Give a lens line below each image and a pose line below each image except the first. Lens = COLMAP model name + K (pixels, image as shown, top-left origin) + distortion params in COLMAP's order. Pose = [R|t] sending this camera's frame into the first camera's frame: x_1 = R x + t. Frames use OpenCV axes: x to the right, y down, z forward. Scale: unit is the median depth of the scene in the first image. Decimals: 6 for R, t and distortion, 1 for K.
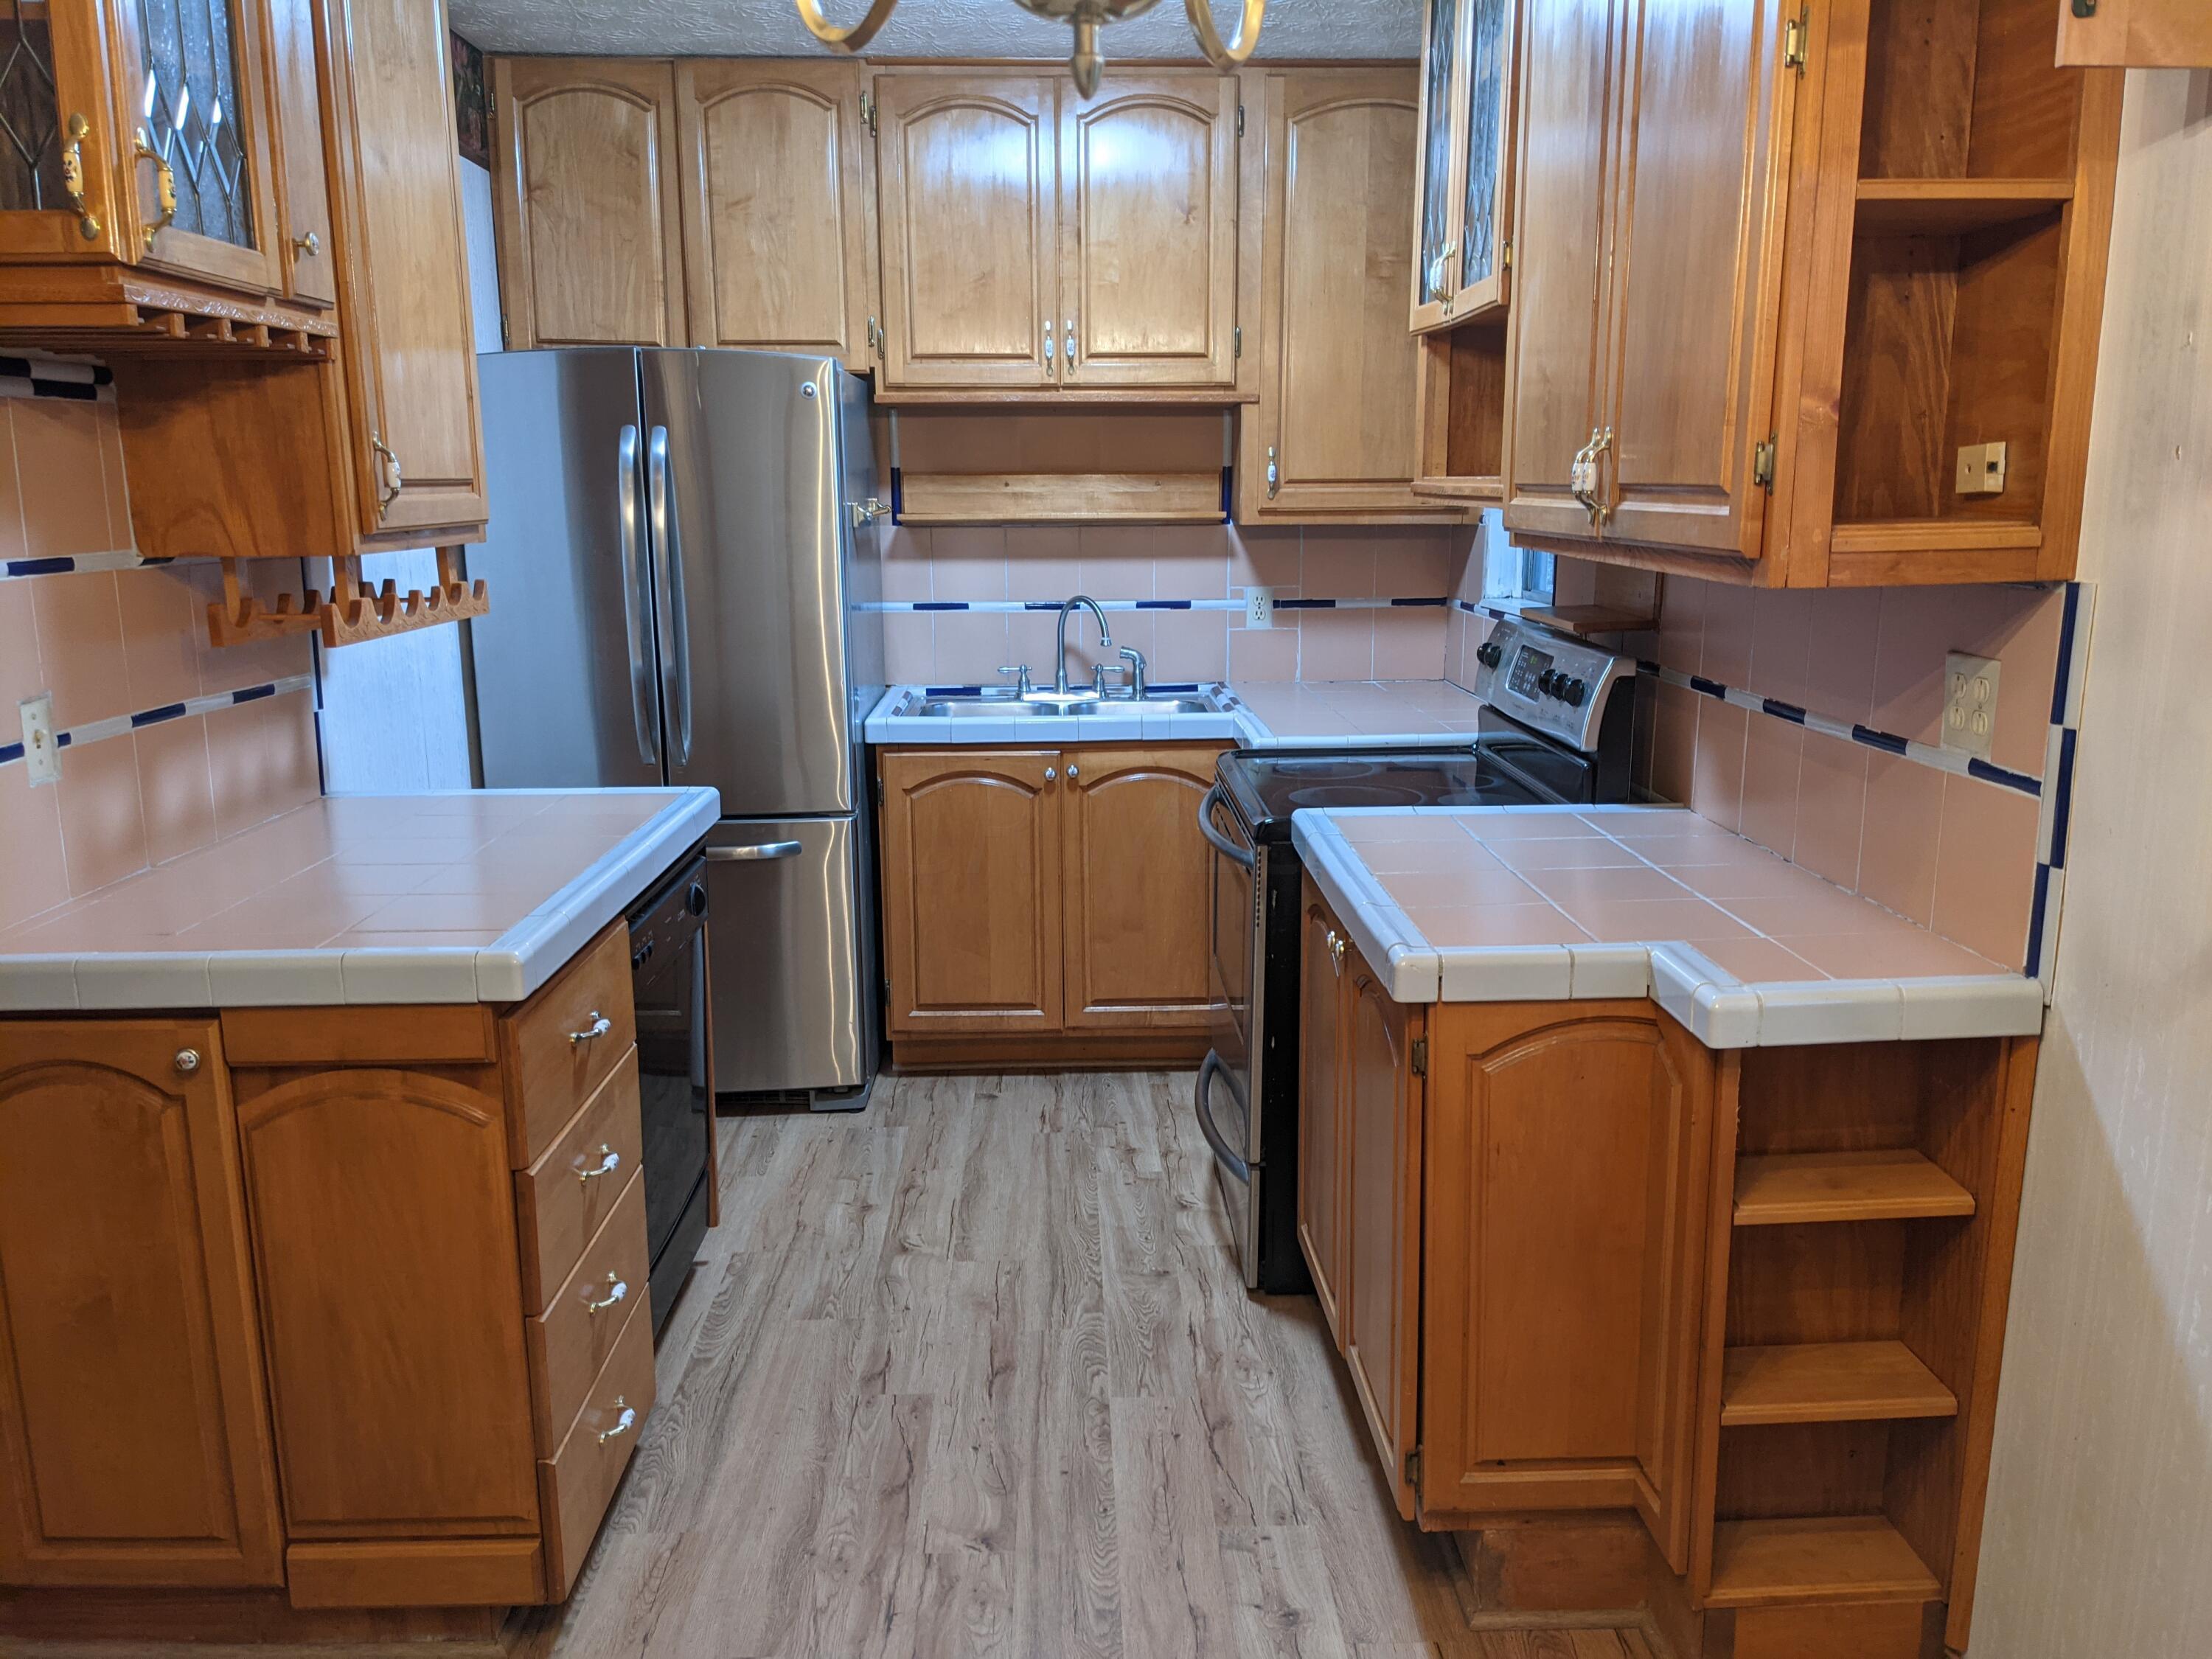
lens RADIAL K [[1749.5, 0, 1107.0], [0, 1749.5, 869.4], [0, 0, 1]] dist [0.046472, -0.070248]
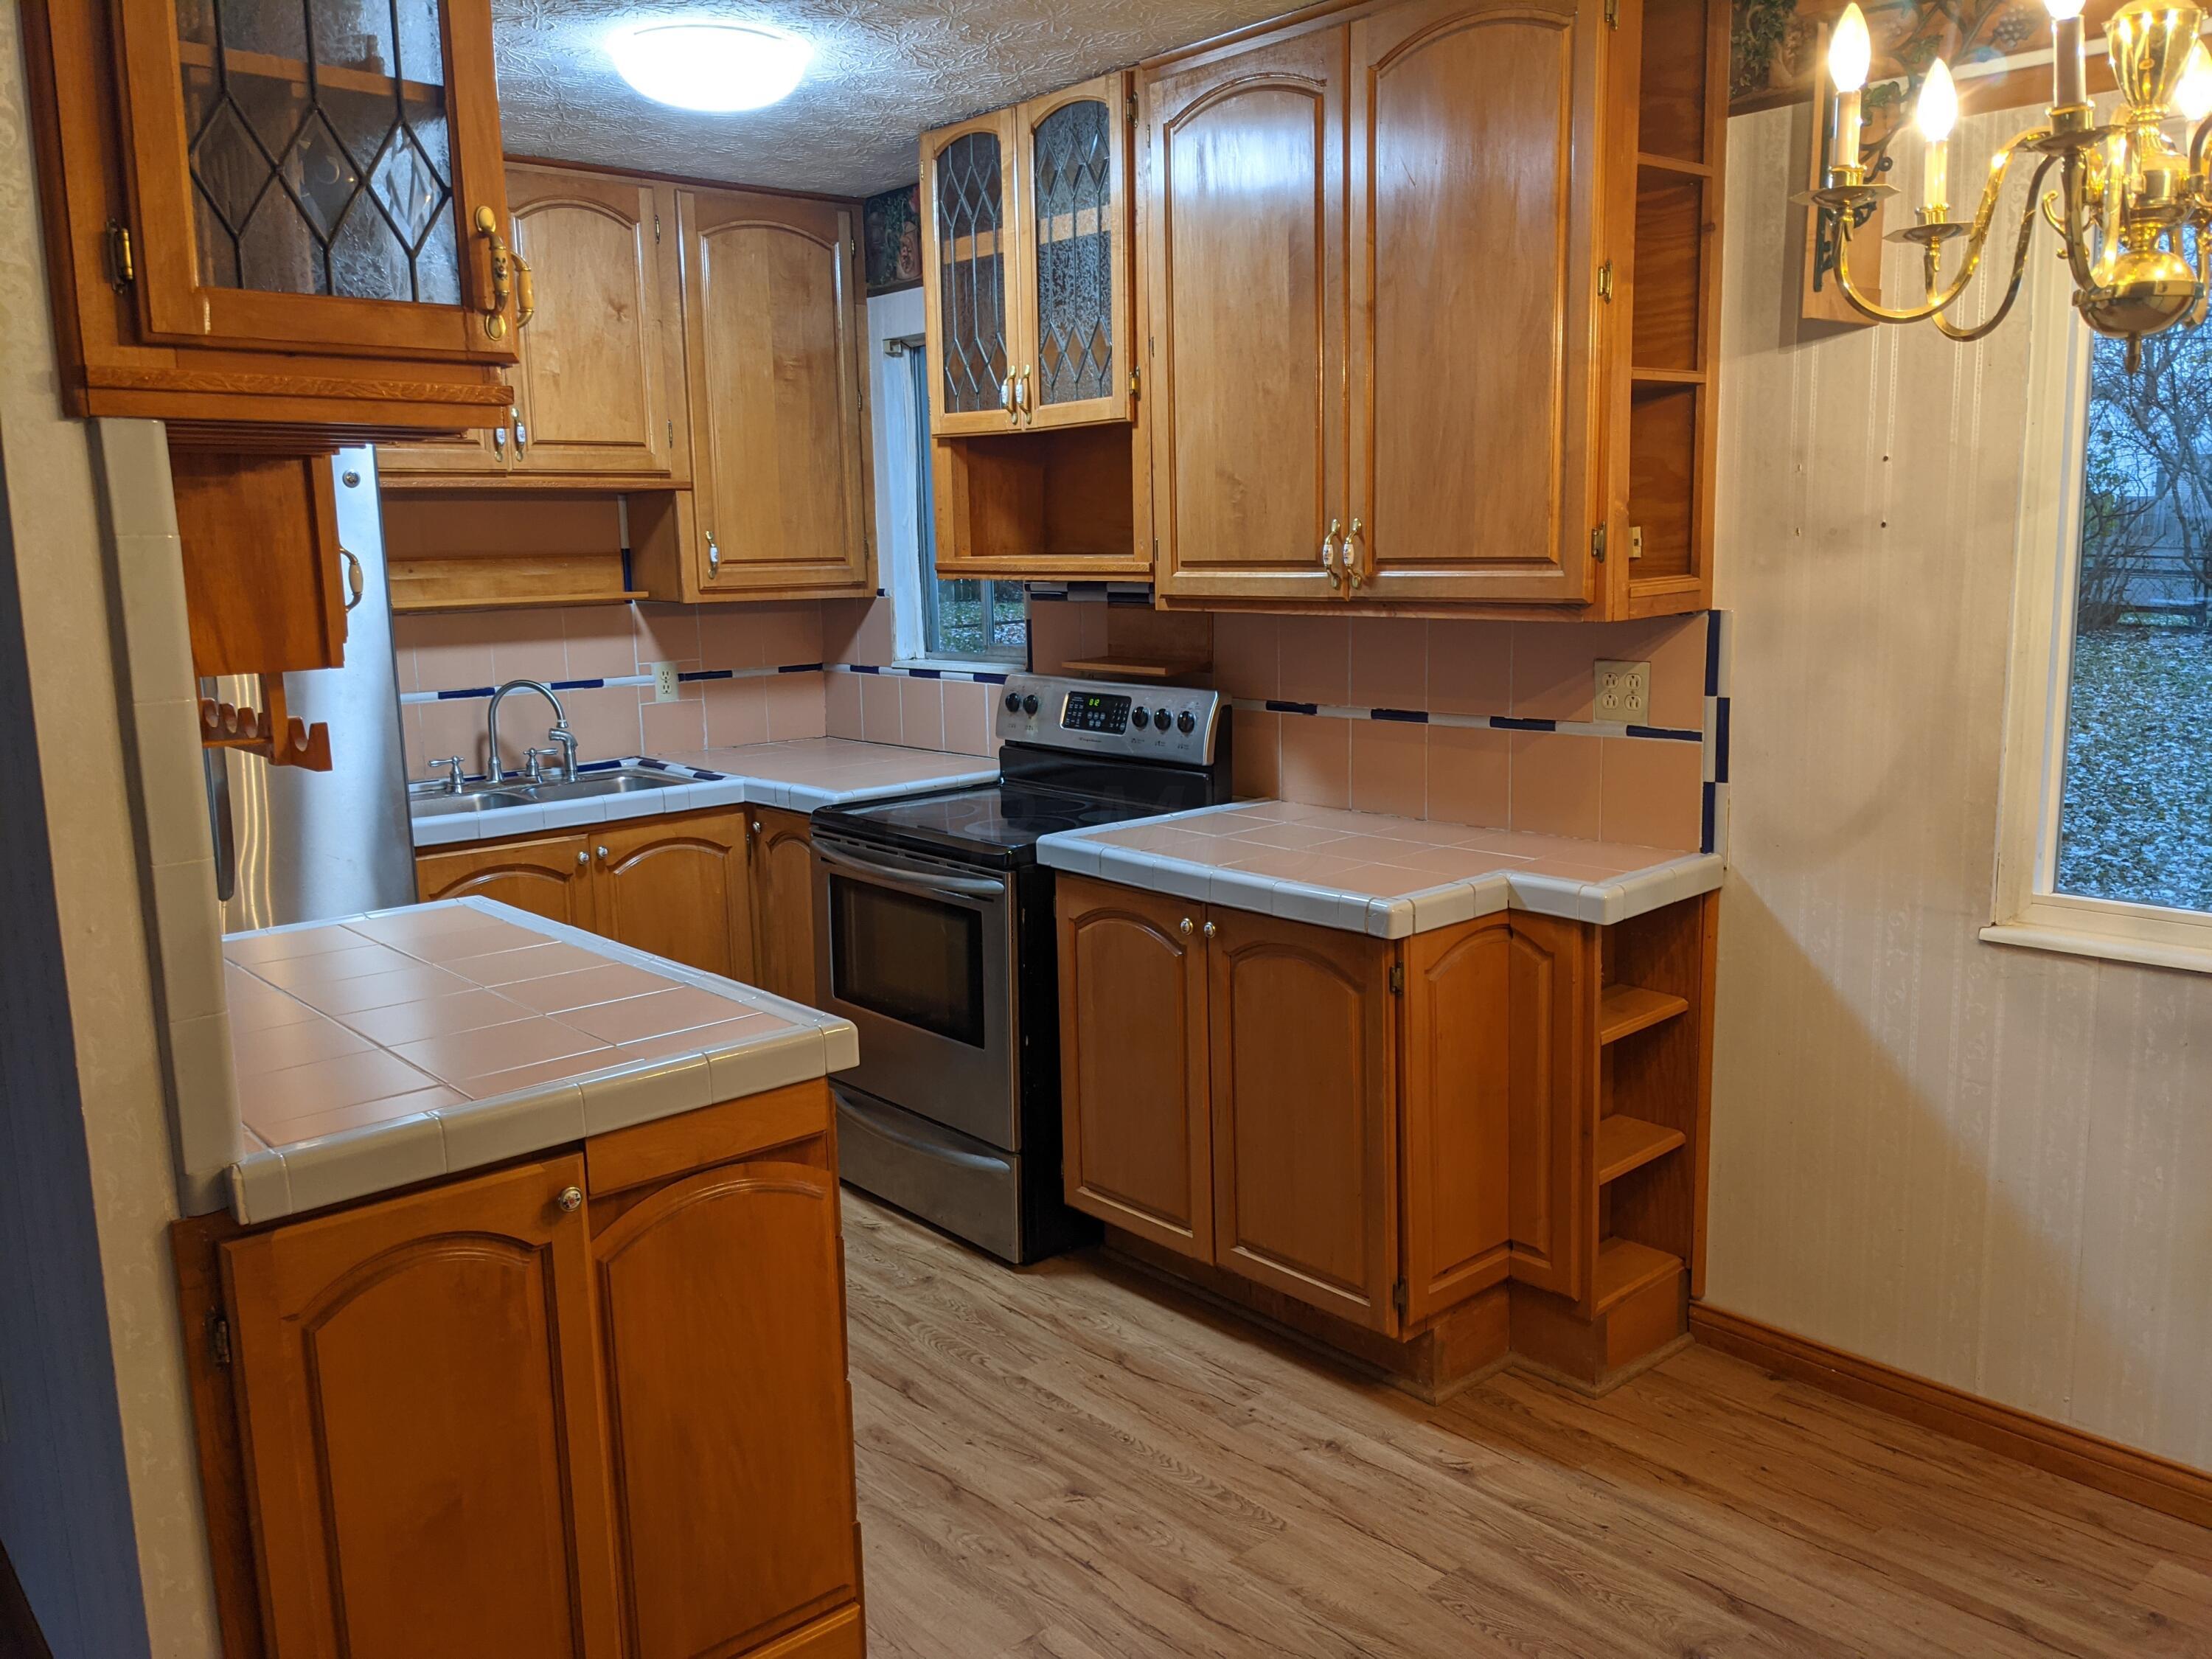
lens RADIAL K [[1749.5, 0, 1116.7], [0, 1749.5, 833.6], [0, 0, 1]] dist [0.046472, -0.070248]
pose [[0.770899, -0.120774, 0.625403, -0.607740], [0.157378, 0.987533, -0.003286, -0.024875], [-0.617209, 0.100958, 0.780295, 0.050847]]
